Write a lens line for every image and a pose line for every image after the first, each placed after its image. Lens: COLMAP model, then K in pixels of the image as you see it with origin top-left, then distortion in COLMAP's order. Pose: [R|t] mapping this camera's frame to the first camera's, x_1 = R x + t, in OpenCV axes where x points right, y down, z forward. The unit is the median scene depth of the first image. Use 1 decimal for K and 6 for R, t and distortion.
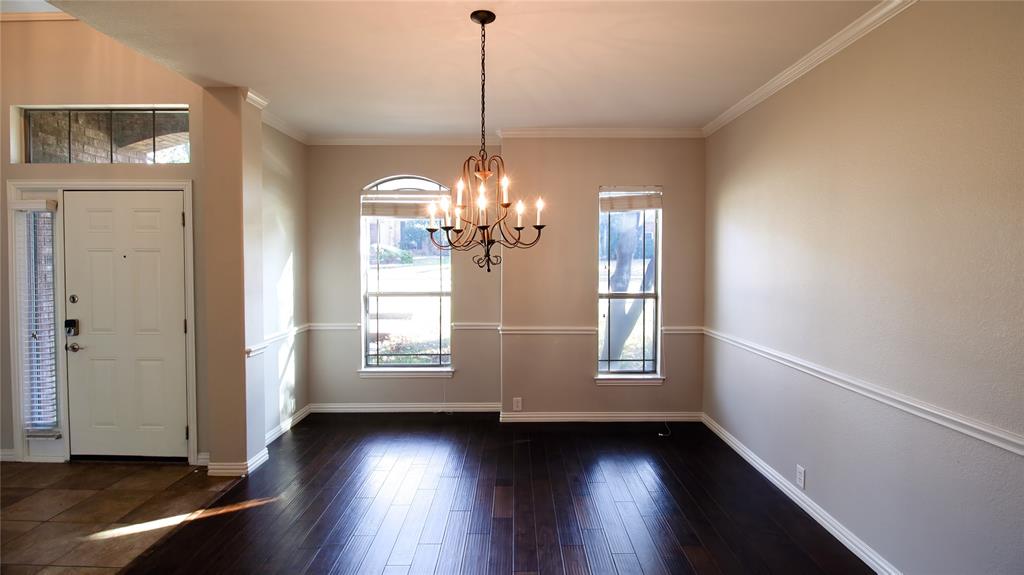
lens RADIAL K [[511.1, 0, 520.2], [0, 511.1, 272.6], [0, 0, 1]] dist [0.012721, -0.022367]
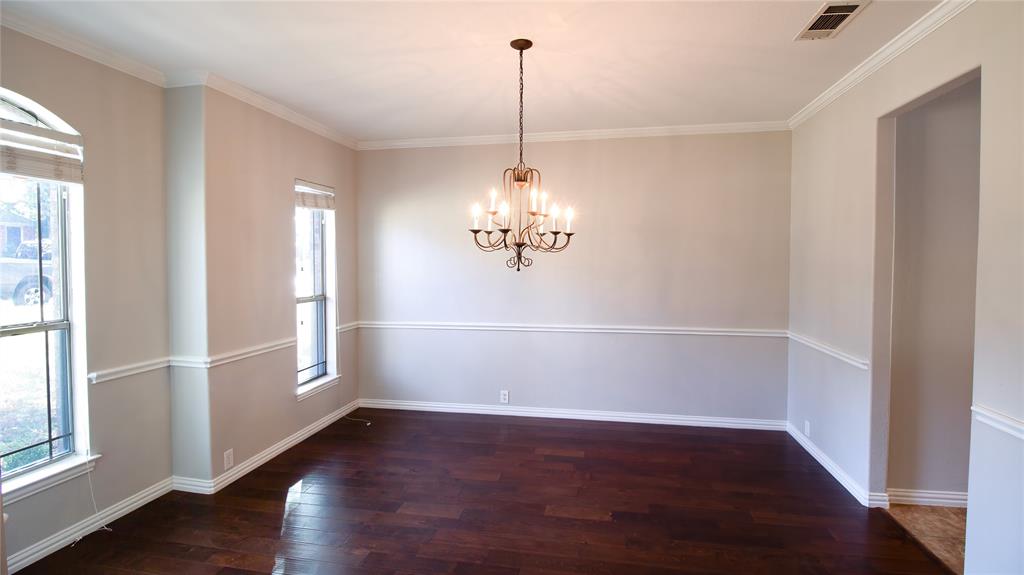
lens RADIAL K [[489.4, 0, 511.8], [0, 489.4, 276.3], [0, 0, 1]] dist [-0.000443, -0.000573]
pose [[0.206102, -0.034364, 0.977927, -0.608735], [0.026013, 0.999222, 0.029630, -0.014097], [-0.978185, 0.019332, 0.206835, 0.466018]]
